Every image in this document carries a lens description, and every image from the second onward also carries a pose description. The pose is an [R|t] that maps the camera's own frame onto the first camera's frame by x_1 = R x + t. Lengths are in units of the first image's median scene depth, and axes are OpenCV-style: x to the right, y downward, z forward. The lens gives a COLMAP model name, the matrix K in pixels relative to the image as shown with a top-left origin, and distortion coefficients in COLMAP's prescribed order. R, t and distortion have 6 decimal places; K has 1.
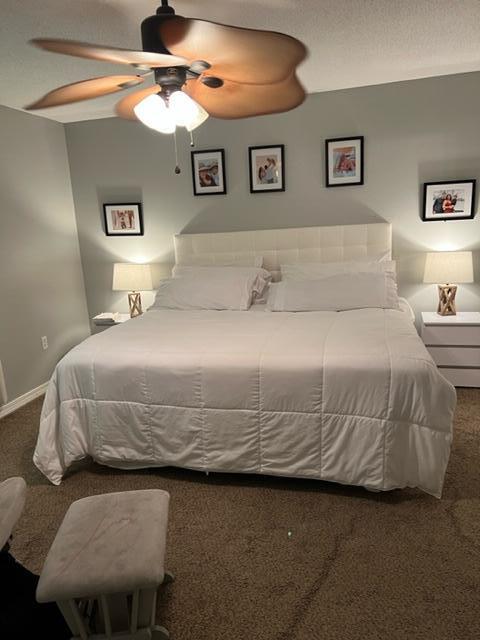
lens RADIAL K [[483.8, 0, 236.9], [0, 483.8, 324.2], [0, 0, 1]] dist [0.030870, -0.046181]
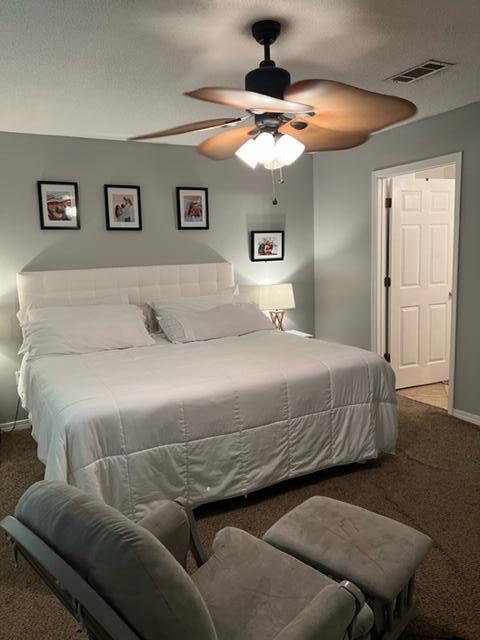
lens RADIAL K [[483.8, 0, 235.8], [0, 483.8, 320.0], [0, 0, 1]] dist [0.030870, -0.046181]
pose [[0.729580, -0.064078, 0.680887, -0.715686], [0.139312, 0.988650, -0.056234, -0.001549], [-0.669556, 0.135883, 0.730226, 0.215974]]
